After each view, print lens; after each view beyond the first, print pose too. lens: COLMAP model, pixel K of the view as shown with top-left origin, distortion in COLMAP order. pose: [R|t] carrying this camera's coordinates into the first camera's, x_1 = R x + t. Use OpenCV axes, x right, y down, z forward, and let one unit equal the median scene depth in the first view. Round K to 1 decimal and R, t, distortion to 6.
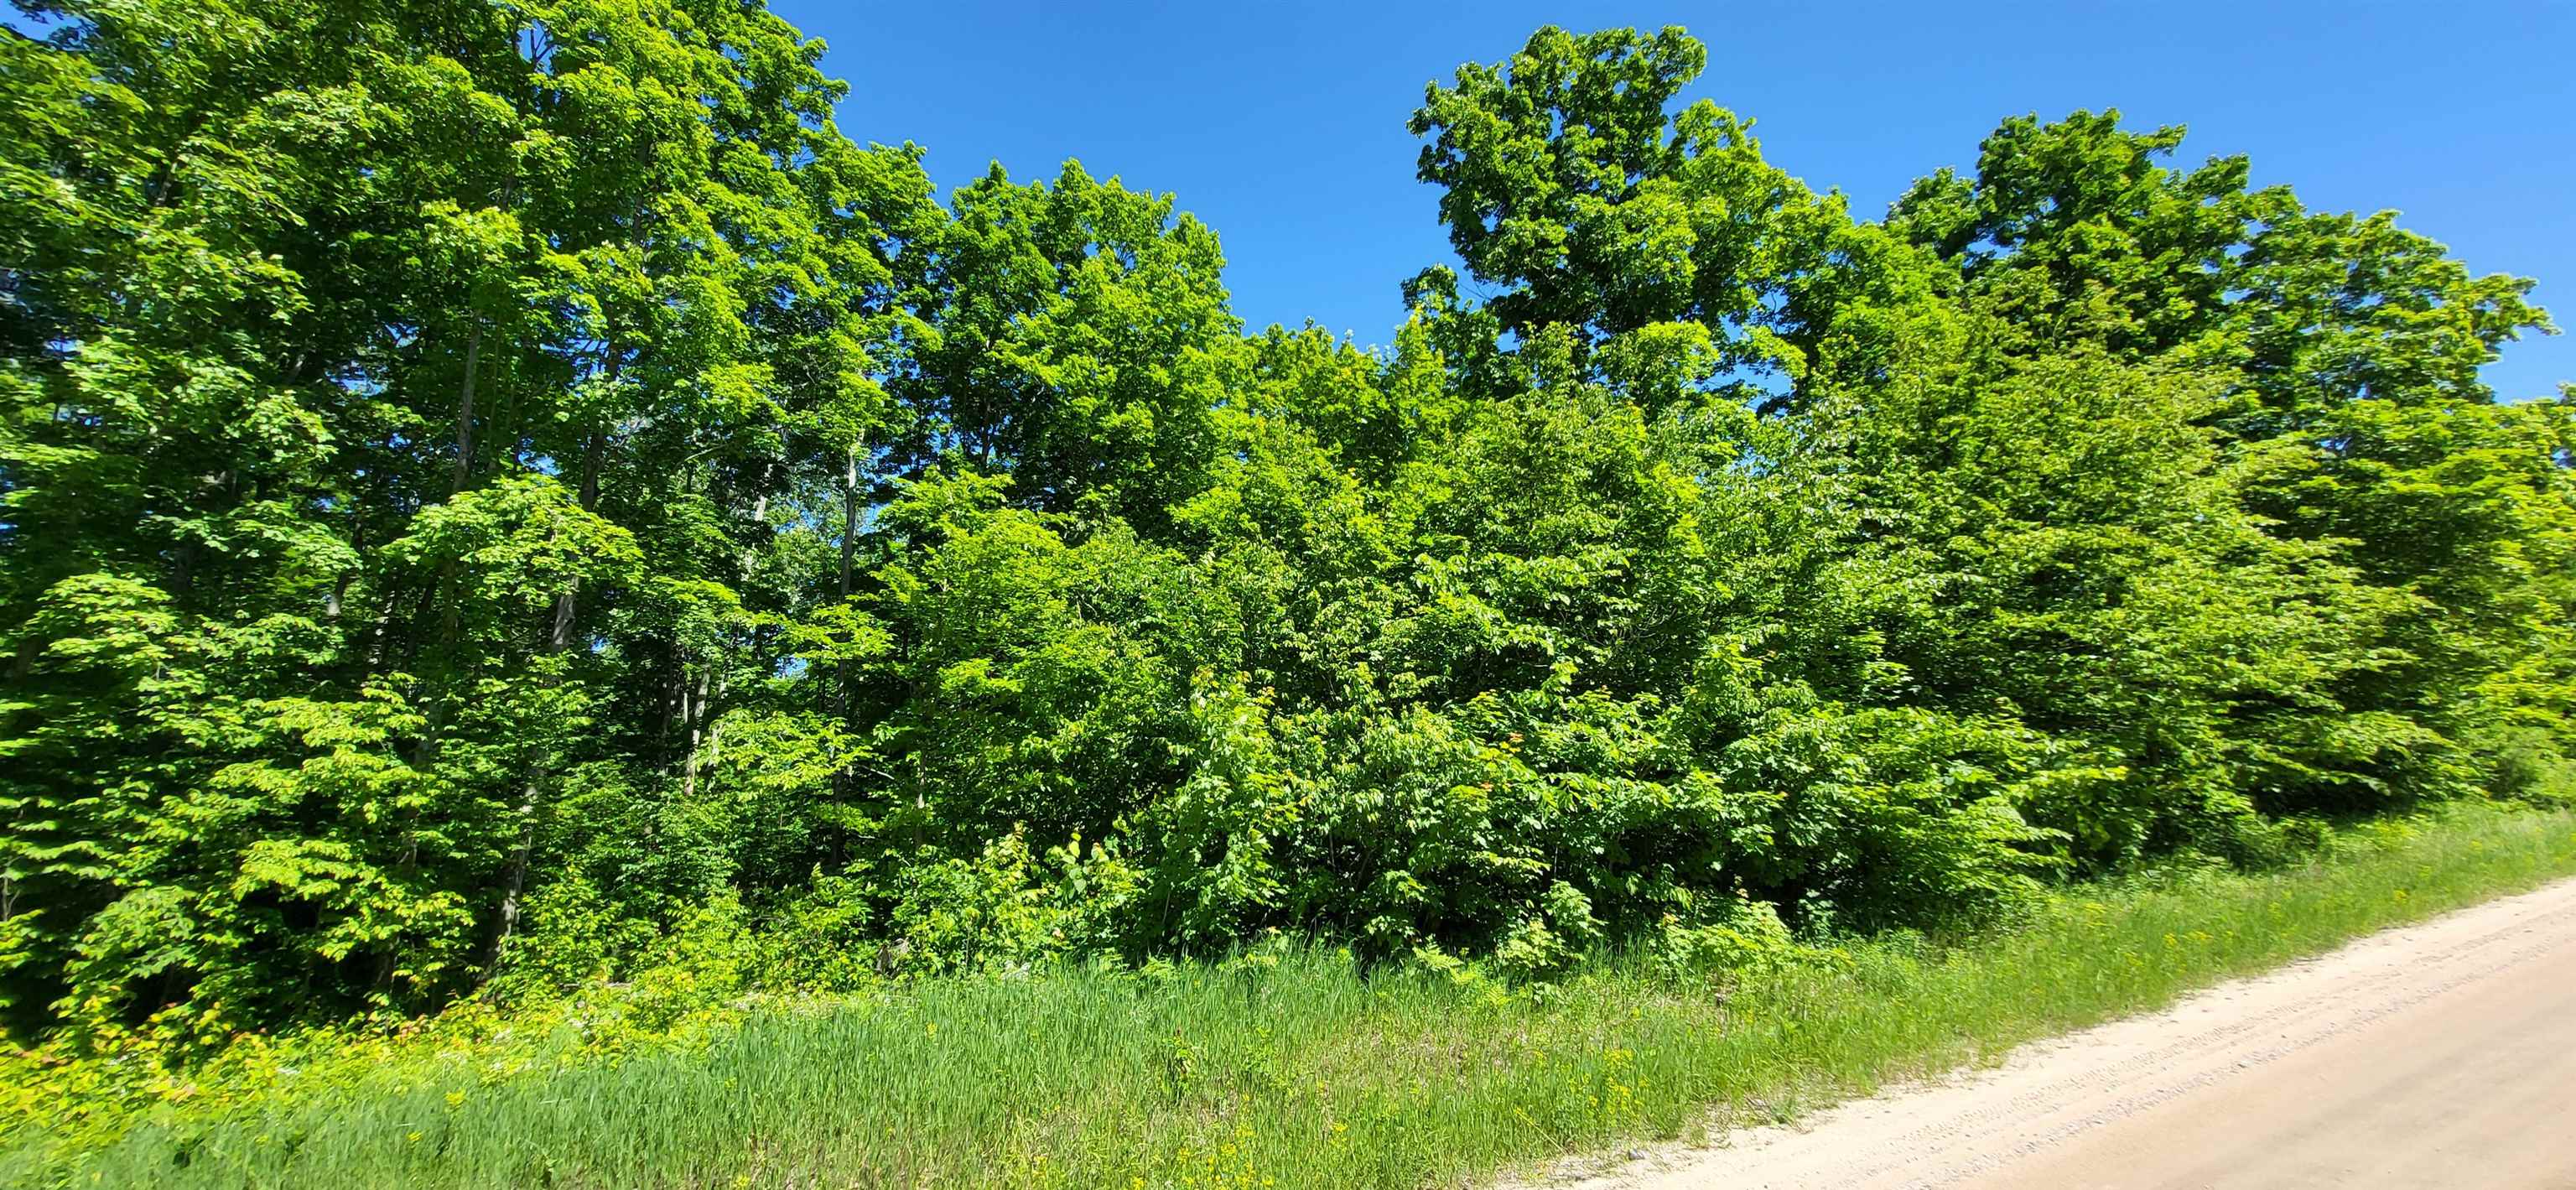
lens RADIAL K [[979.8, 0, 1298.8], [0, 979.8, 575.8], [0, 0, 1]] dist [-0.005355, -0.000169]
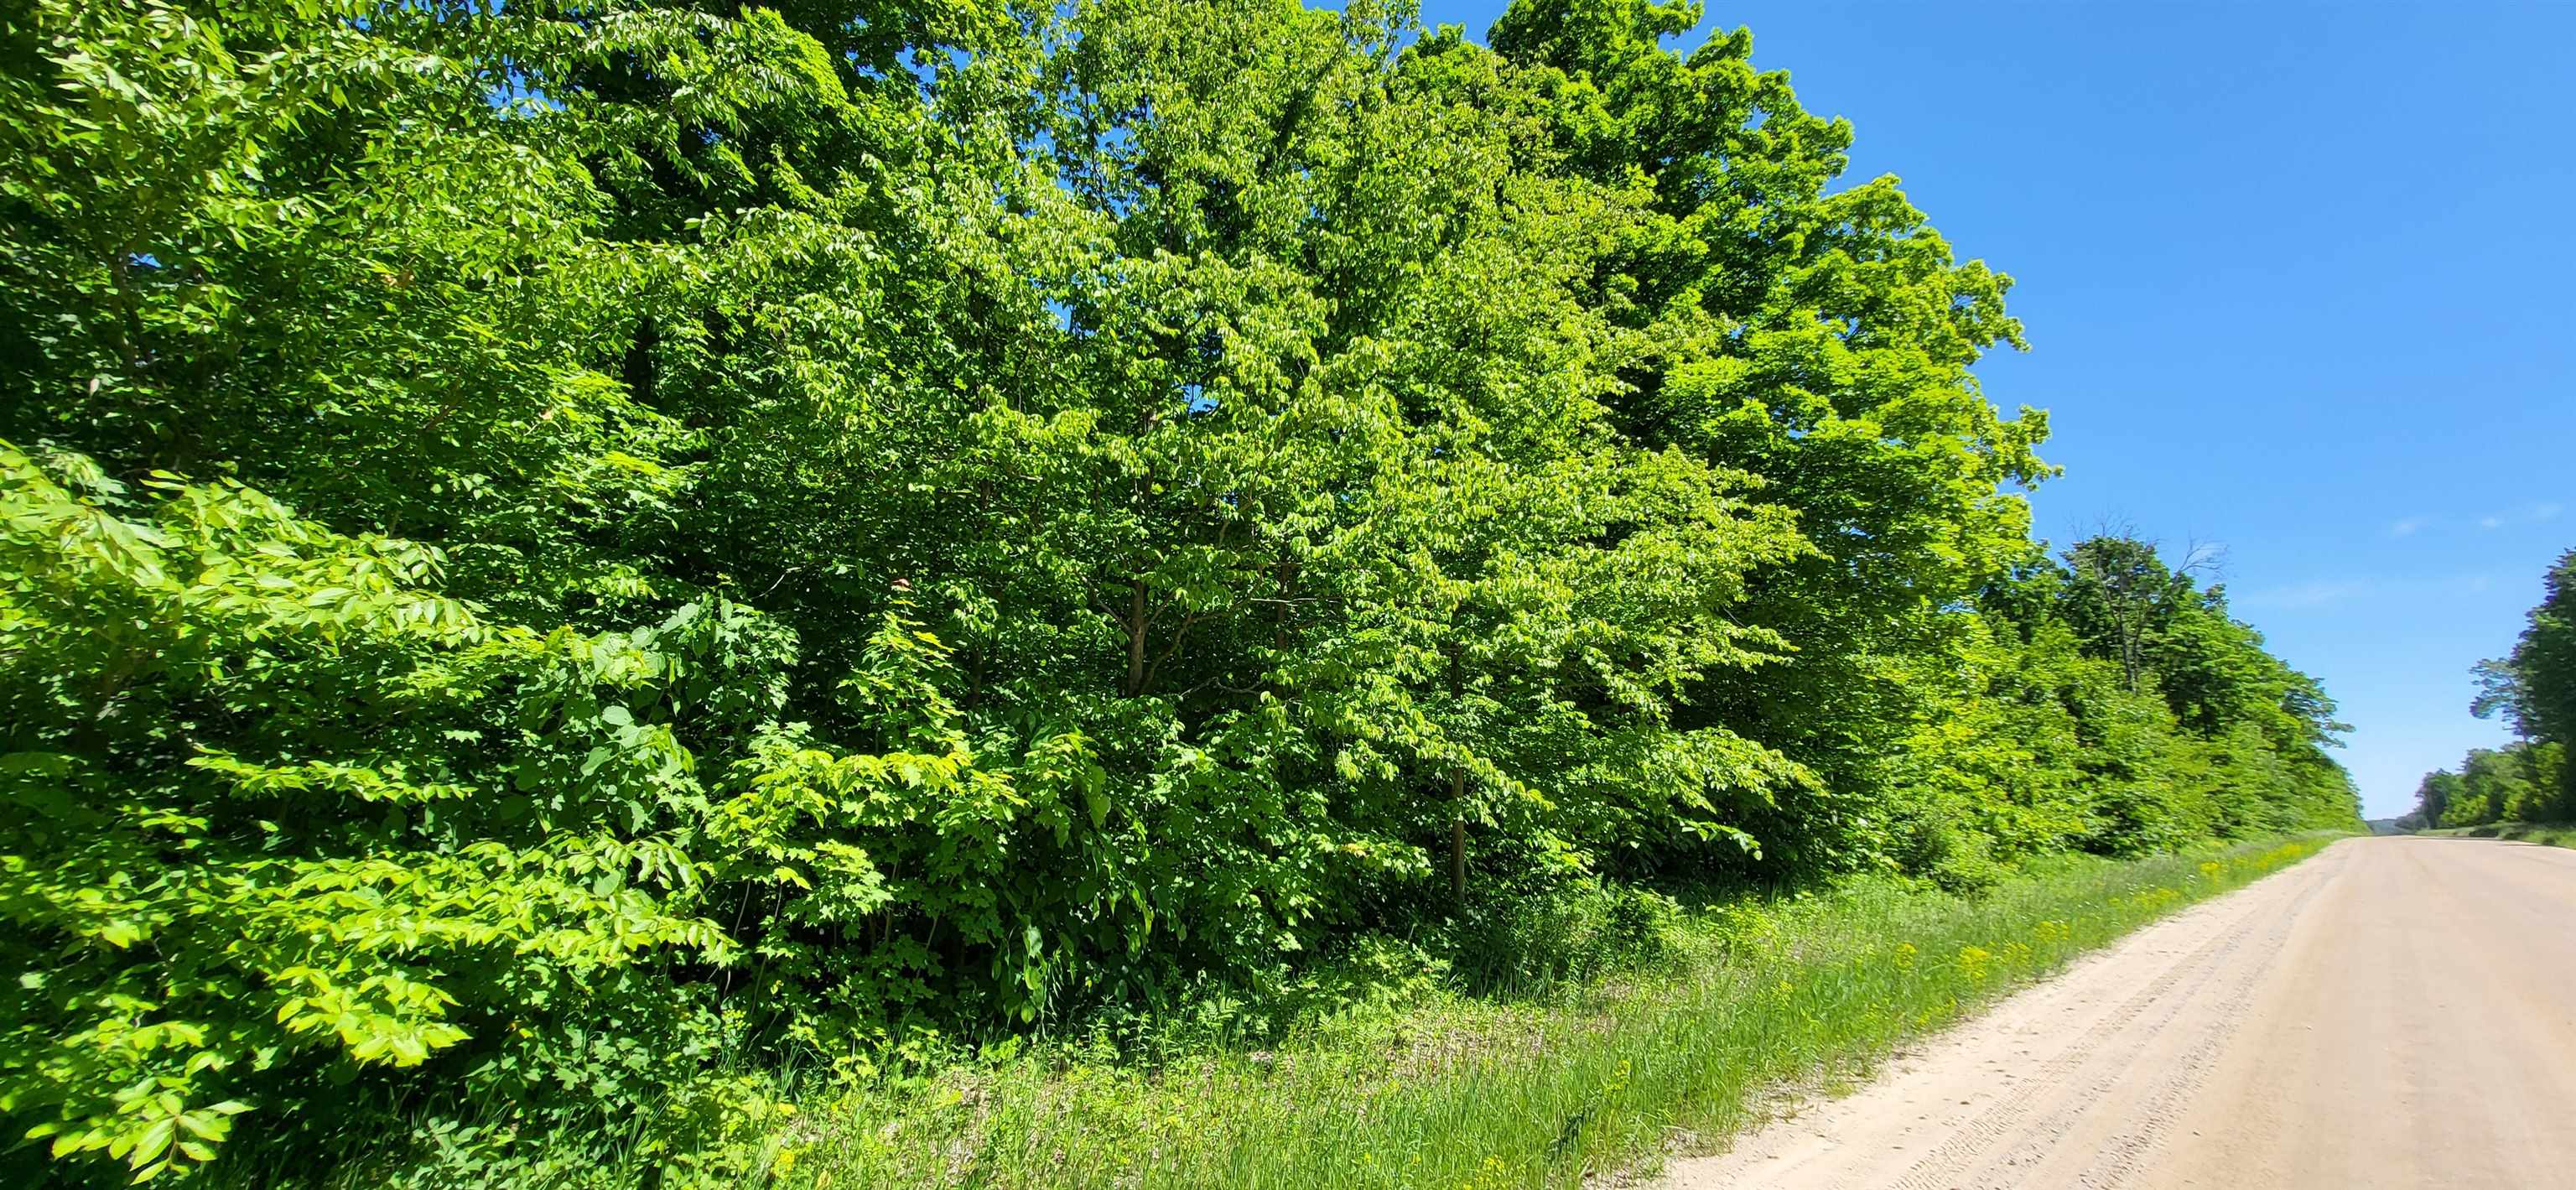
lens RADIAL K [[979.8, 0, 1298.8], [0, 979.8, 575.8], [0, 0, 1]] dist [-0.005355, -0.000169]
pose [[0.951560, 0.131812, 0.277774, 0.500965], [-0.129243, 0.991228, -0.027623, 0.071931], [-0.278978, -0.009615, 0.960249, 0.368101]]
